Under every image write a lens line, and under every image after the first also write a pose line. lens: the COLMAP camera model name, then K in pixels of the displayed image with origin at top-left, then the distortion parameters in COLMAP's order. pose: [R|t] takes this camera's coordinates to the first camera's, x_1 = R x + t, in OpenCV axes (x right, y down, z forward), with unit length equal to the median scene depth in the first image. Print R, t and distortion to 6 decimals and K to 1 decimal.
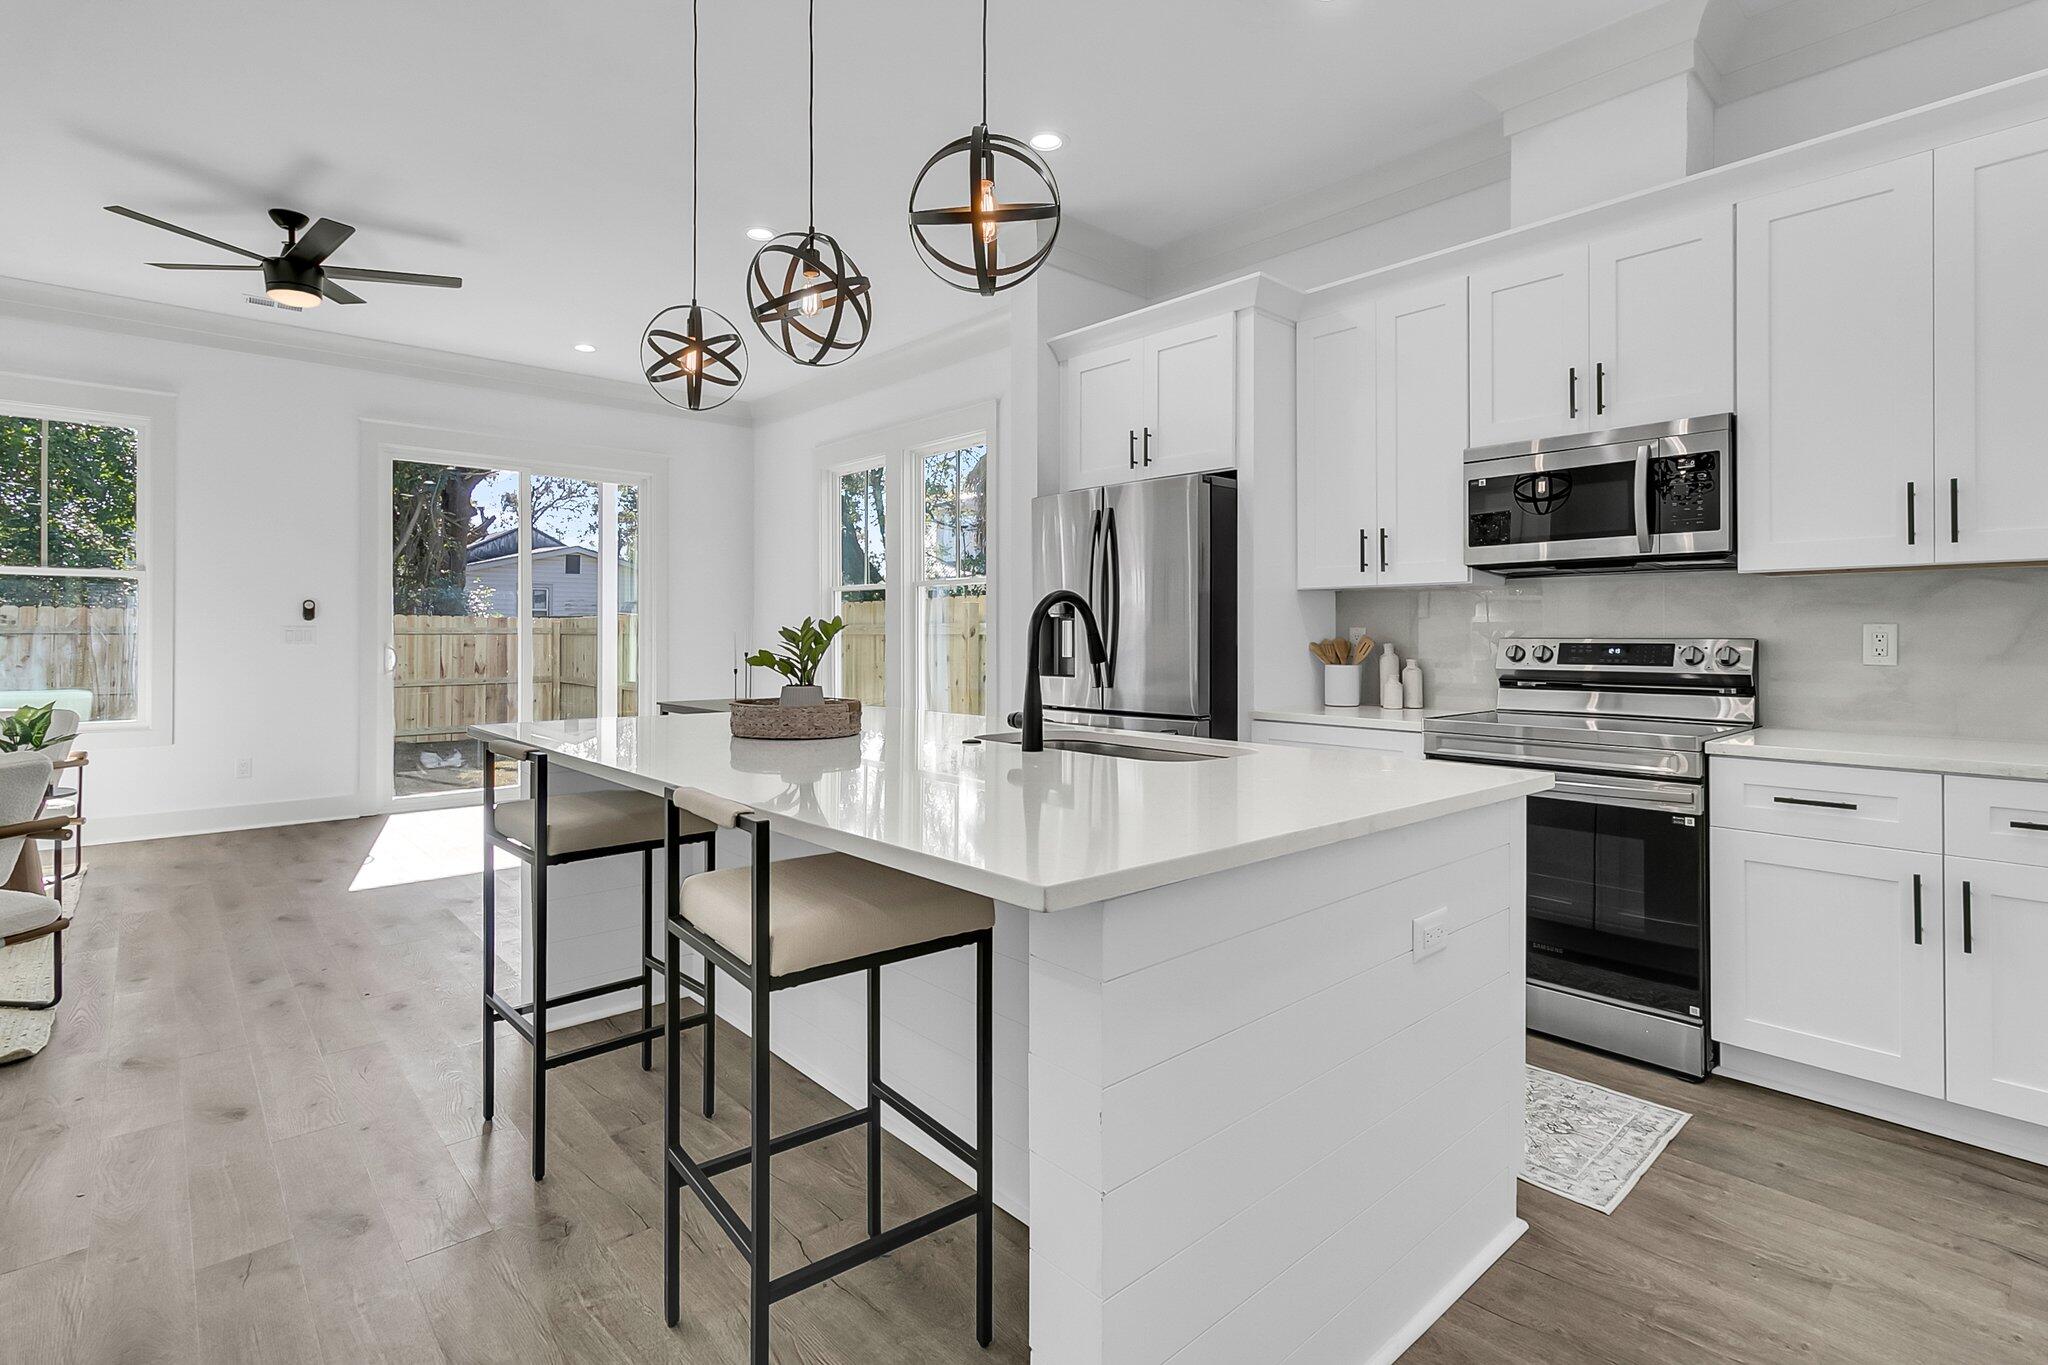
lens RADIAL K [[982.2, 0, 1022.8], [0, 982.2, 628.7], [0, 0, 1]] dist [0.001029, 0.000556]
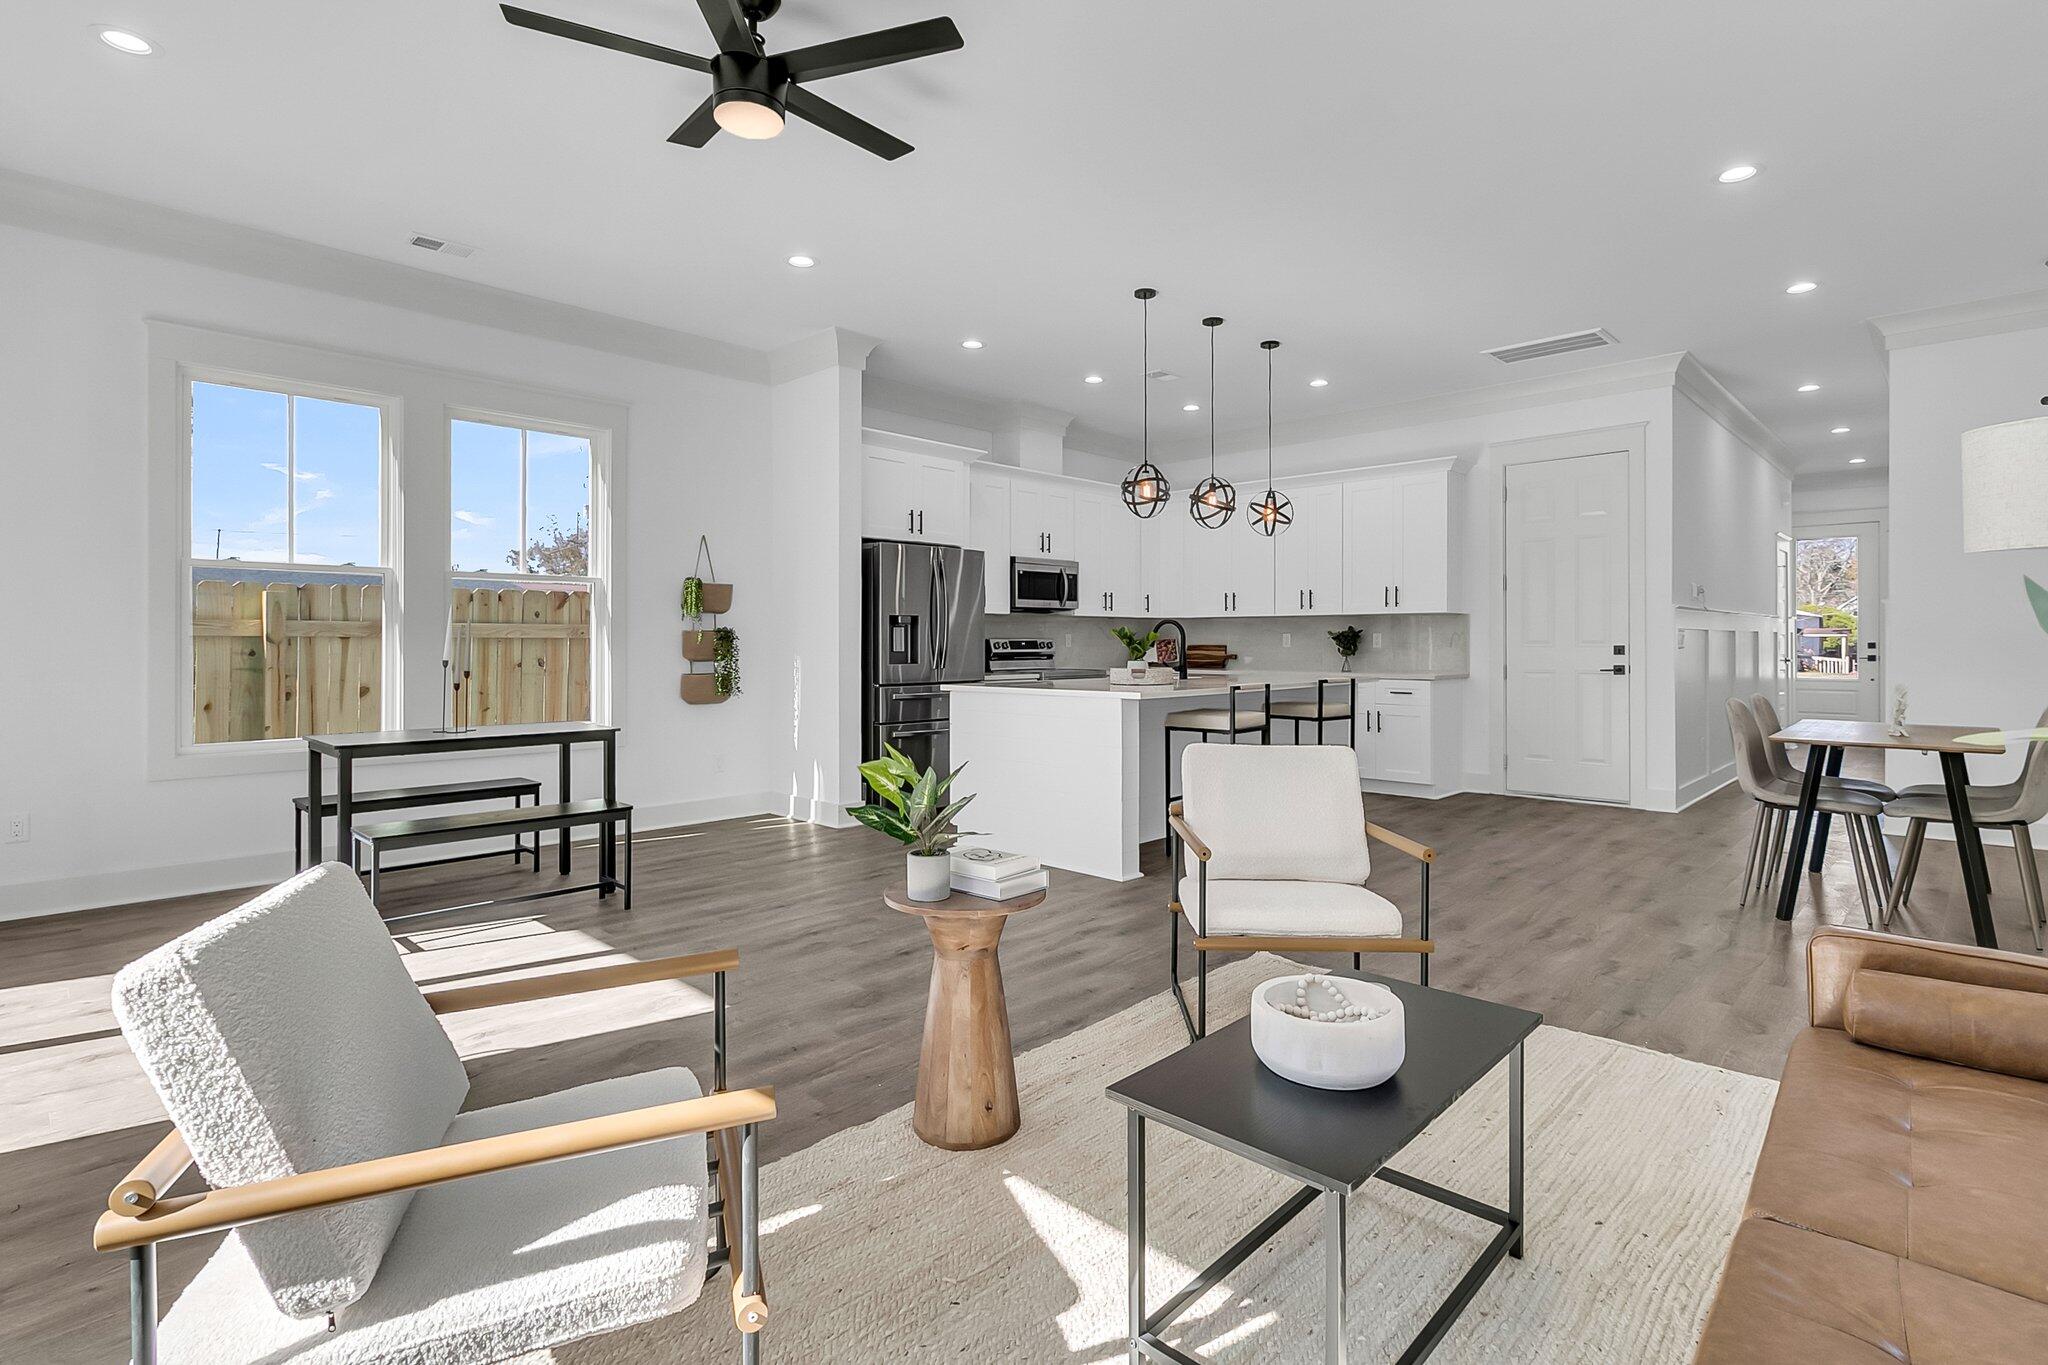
lens RADIAL K [[982.2, 0, 1042.6], [0, 982.2, 648.0], [0, 0, 1]] dist [0.001029, 0.000556]
pose [[-0.083640, -0.009287, 0.996453, -1.931784], [-0.006375, 0.999941, 0.008785, 0.011540], [-0.996476, -0.005617, -0.083694, 1.172837]]
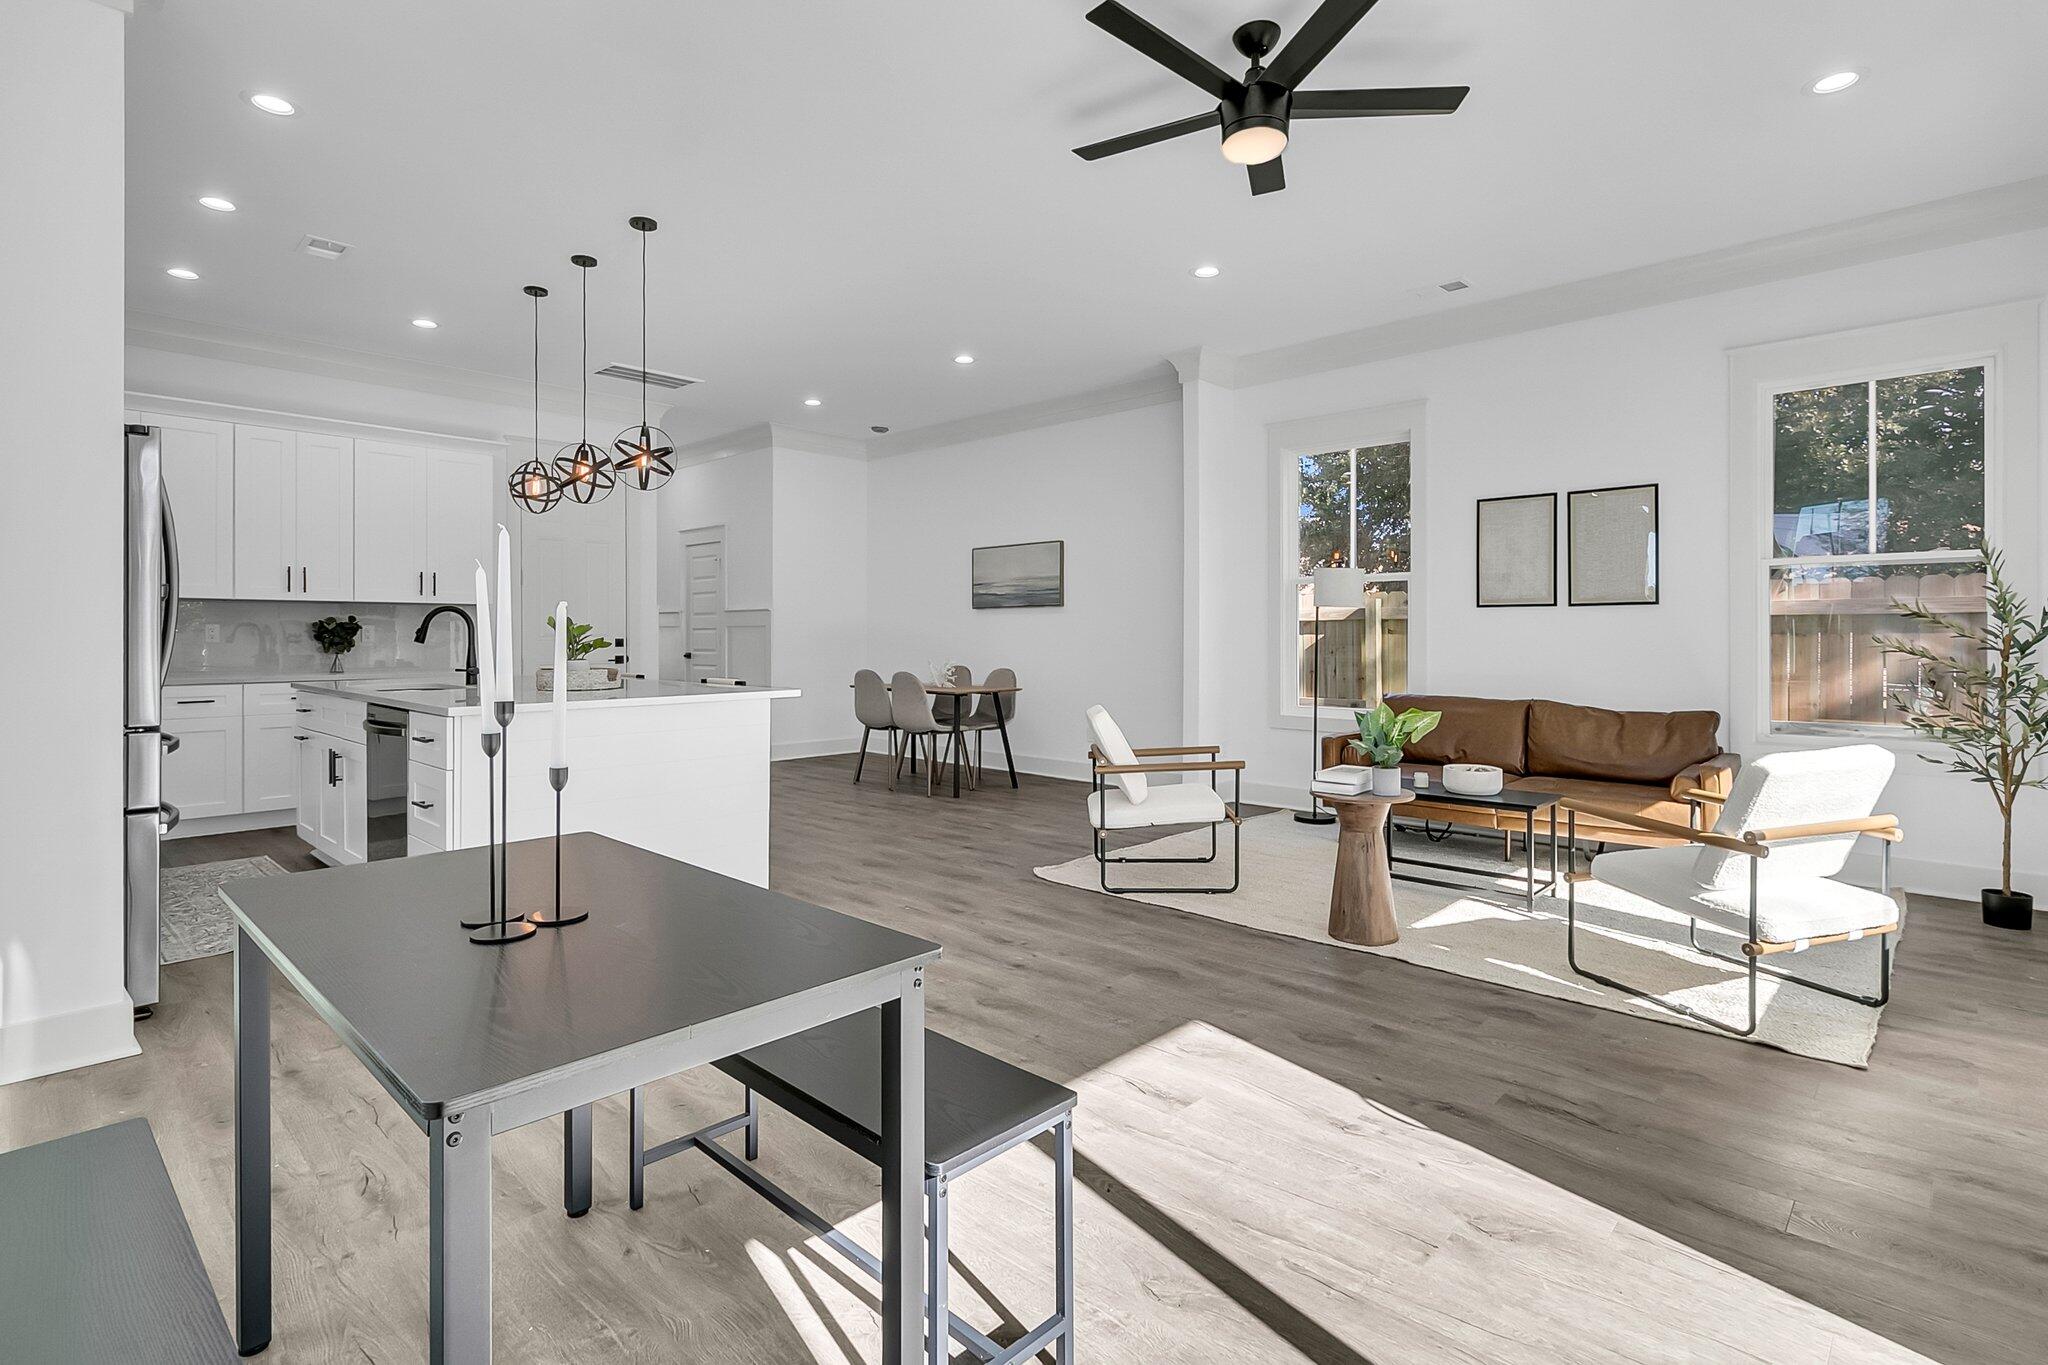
lens RADIAL K [[982.2, 0, 1011.5], [0, 982.2, 628.5], [0, 0, 1]] dist [0.001029, 0.000556]
pose [[-0.997225, -0.004573, -0.074306, -0.709387], [-0.003540, 0.999895, -0.014017, 0.022144], [0.074363, -0.013715, -0.997137, 2.299113]]
